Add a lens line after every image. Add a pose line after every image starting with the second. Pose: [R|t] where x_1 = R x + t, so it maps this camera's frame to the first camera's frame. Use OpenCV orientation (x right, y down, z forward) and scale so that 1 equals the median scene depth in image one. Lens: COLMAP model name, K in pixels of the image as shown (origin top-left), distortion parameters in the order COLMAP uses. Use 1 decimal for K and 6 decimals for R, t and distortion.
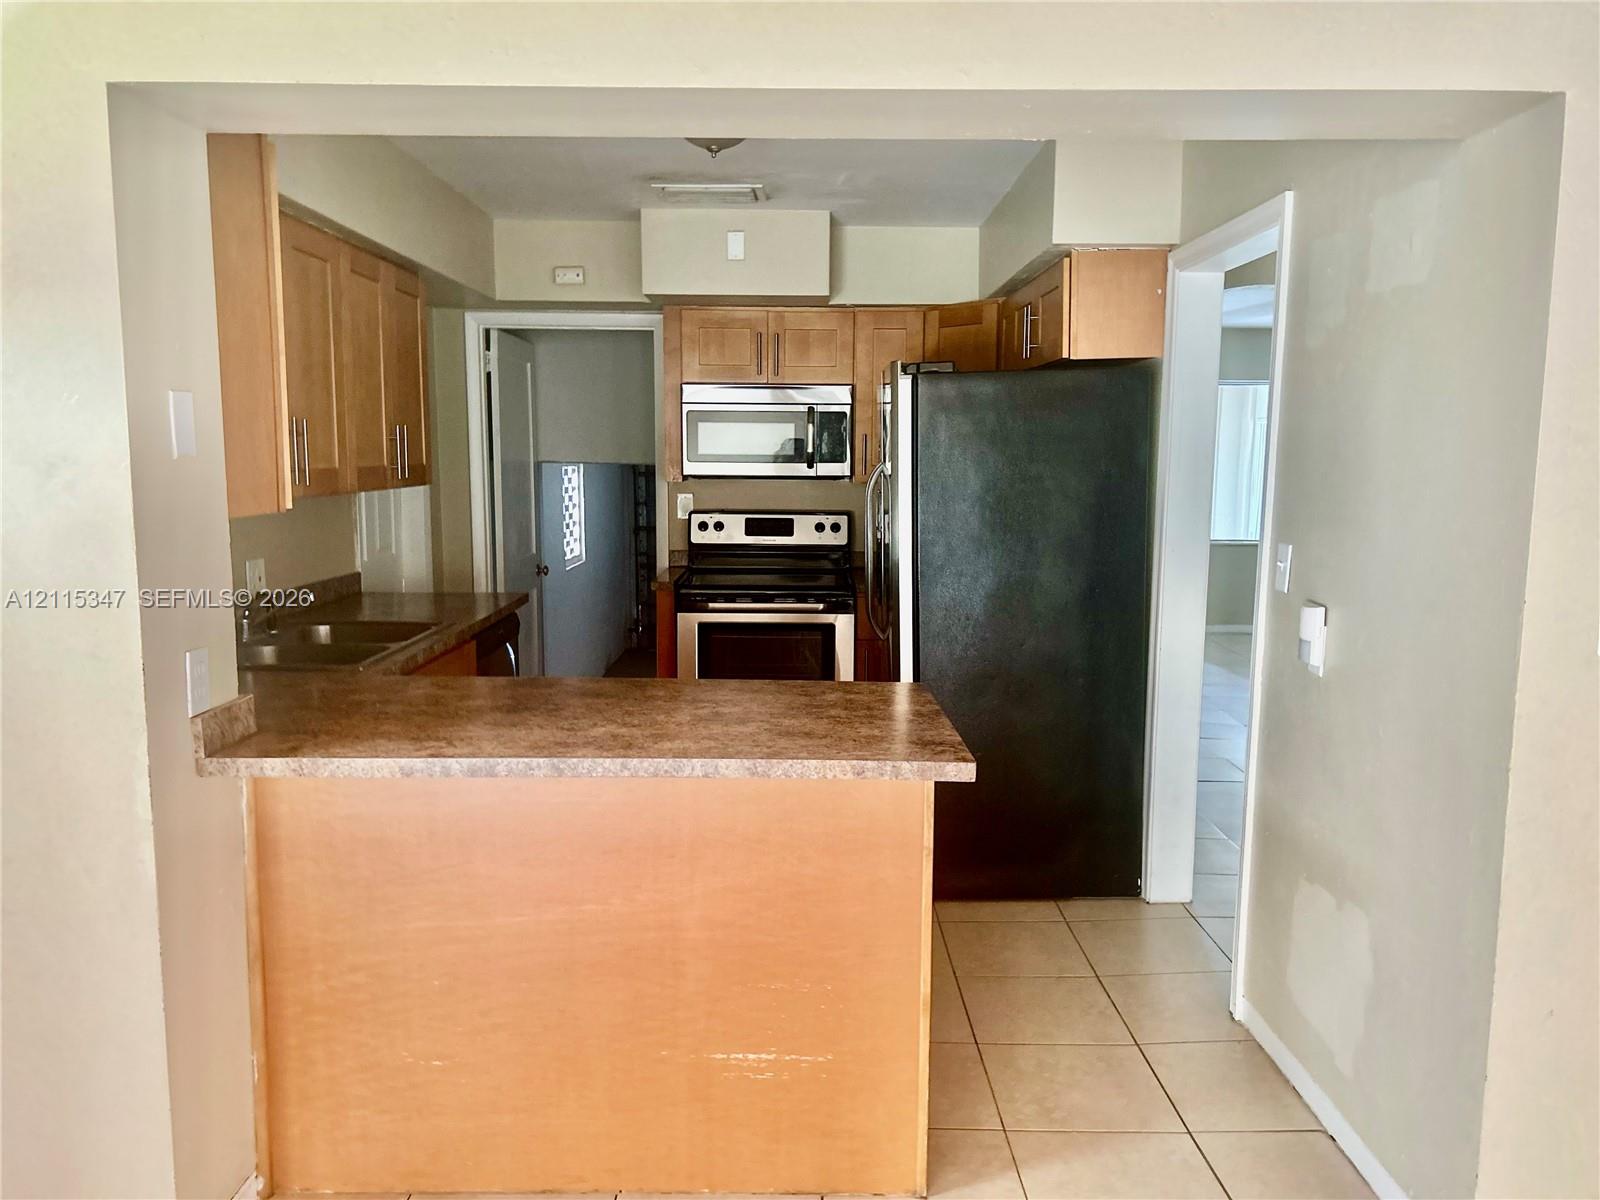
lens RADIAL K [[1201.0, 0, 800.7], [0, 1201.0, 600.1], [0, 0, 1]] dist [0.044290, -0.046390]
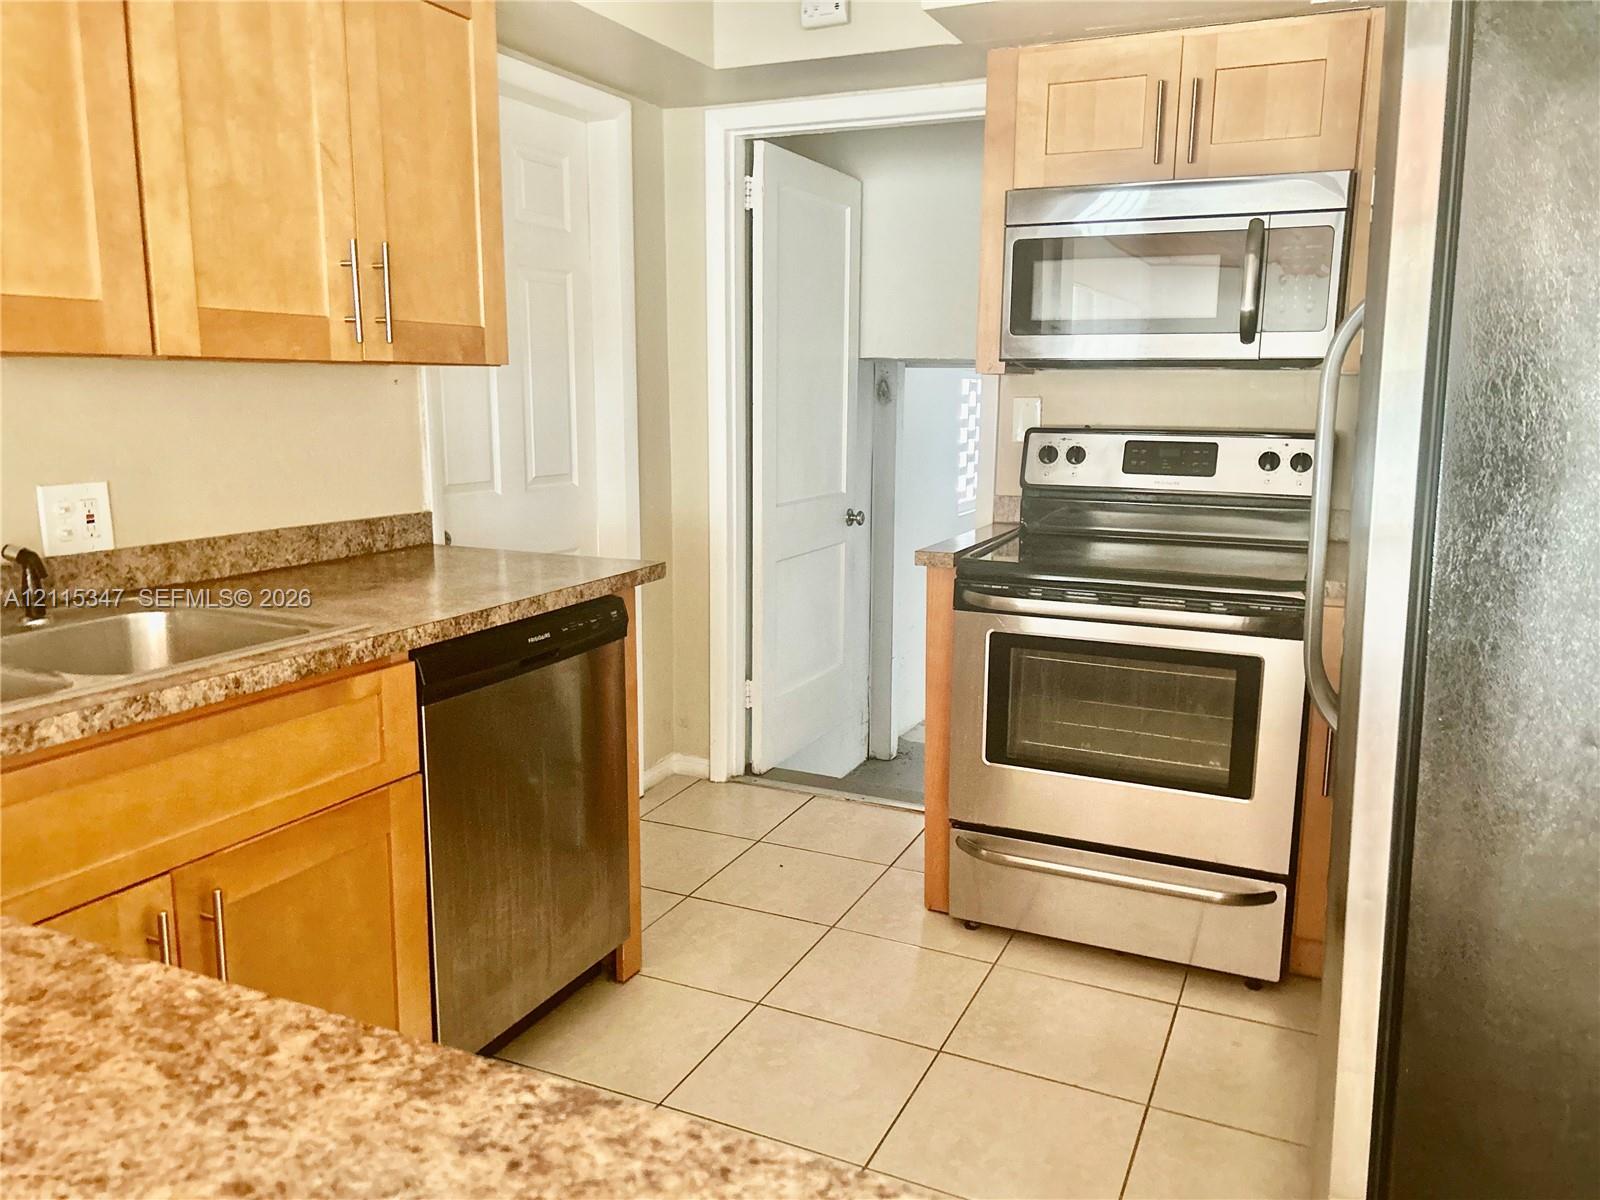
lens RADIAL K [[1201.0, 0, 799.6], [0, 1201.0, 594.8], [0, 0, 1]] dist [0.044290, -0.046390]
pose [[0.904102, 0.074112, -0.420841, 0.057297], [-0.053721, 0.996744, 0.060121, -0.023176], [0.423927, -0.031748, 0.905140, 0.433128]]
